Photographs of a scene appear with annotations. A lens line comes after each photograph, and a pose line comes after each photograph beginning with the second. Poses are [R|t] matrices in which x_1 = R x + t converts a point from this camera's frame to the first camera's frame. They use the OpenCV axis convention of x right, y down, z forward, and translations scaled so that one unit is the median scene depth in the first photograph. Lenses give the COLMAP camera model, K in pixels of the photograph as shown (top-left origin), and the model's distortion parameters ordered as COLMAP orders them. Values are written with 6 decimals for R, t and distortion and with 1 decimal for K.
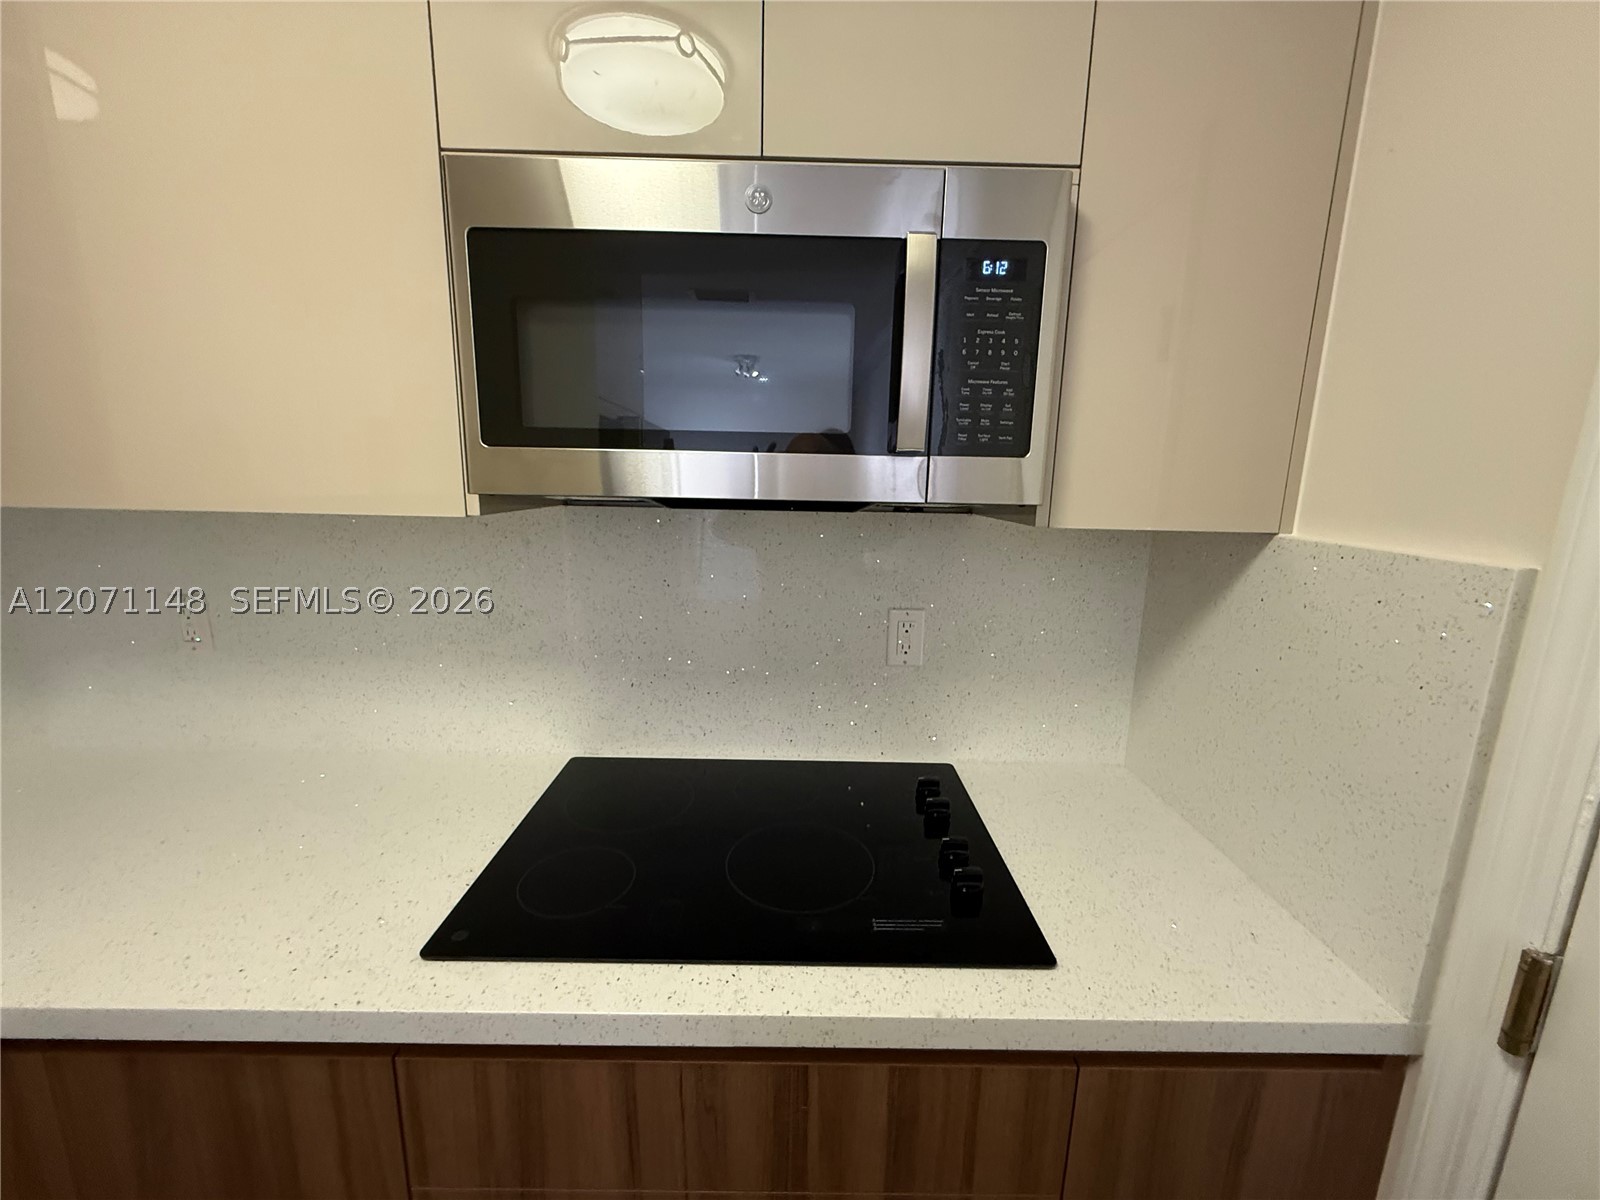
lens RADIAL K [[637.3, 0, 796.0], [0, 637.3, 598.4], [0, 0, 1]] dist [-0.000722, 0.000080]
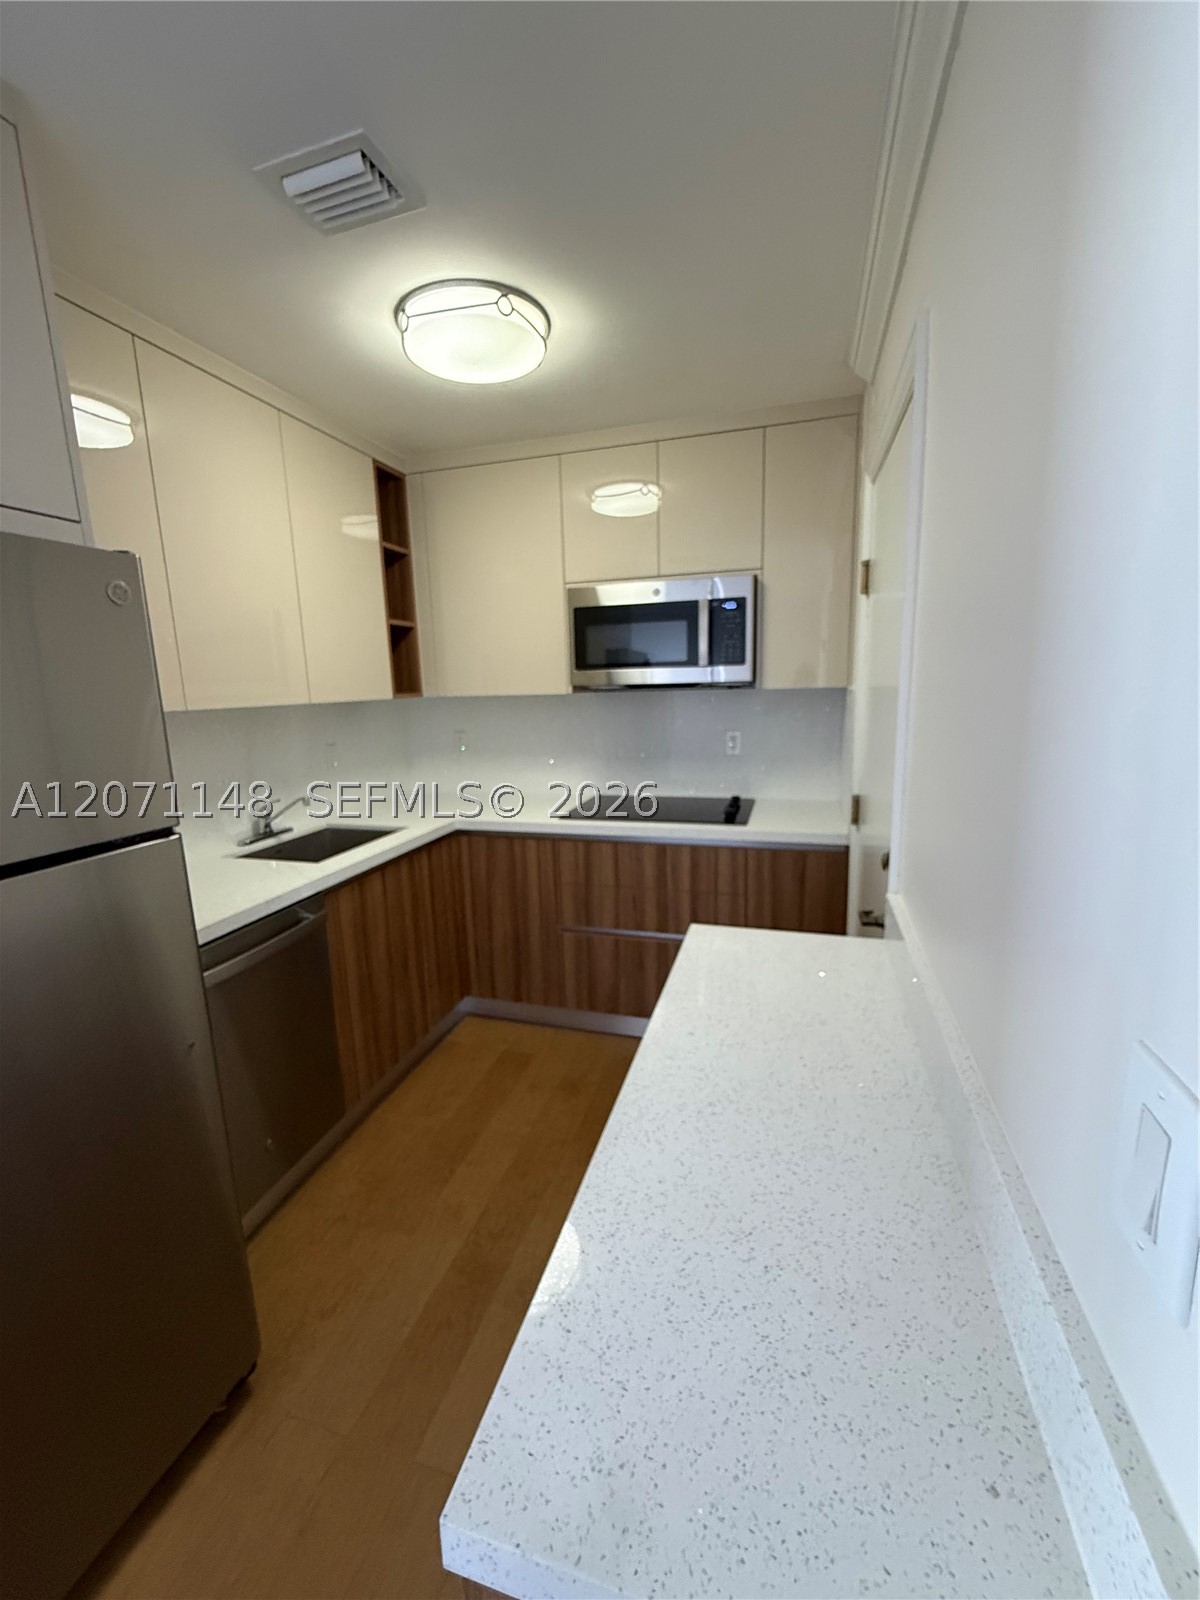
lens RADIAL K [[637.3, 0, 594.7], [0, 637.3, 797.3], [0, 0, 1]] dist [-0.000722, 0.000080]
pose [[0.955084, 0.004735, -0.296299, 0.583830], [-0.010884, 0.999758, -0.019107, 0.474930], [0.296137, 0.021474, 0.954904, -2.098326]]
